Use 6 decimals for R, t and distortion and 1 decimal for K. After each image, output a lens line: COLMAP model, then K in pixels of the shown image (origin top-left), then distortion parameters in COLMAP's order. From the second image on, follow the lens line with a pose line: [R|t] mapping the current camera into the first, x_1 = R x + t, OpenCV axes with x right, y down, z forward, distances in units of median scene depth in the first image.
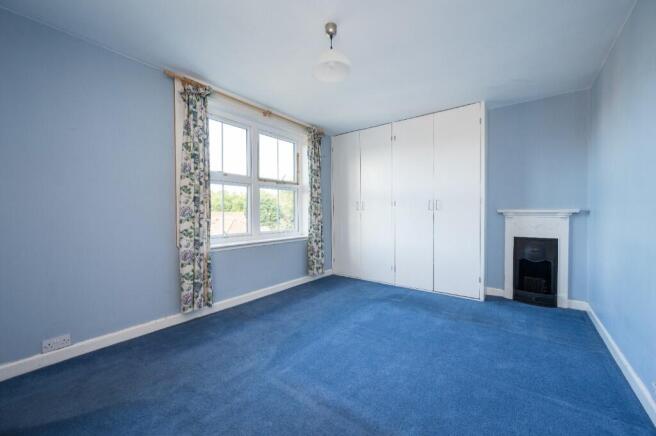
lens RADIAL K [[255.2, 0, 327.4], [0, 255.2, 214.9], [0, 0, 1]] dist [0.000168, 0.000038]
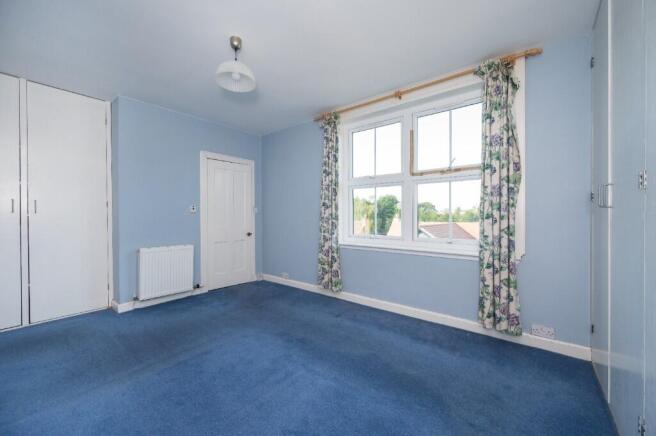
lens RADIAL K [[261.3, 0, 328.0], [0, 261.3, 218.0], [0, 0, 1]] dist [0.000572, 0.000081]
pose [[-0.021004, 0.016450, -0.999644, 0.574959], [-0.003764, 0.999856, 0.016532, -0.010141], [0.999772, 0.004110, -0.020939, 0.725985]]
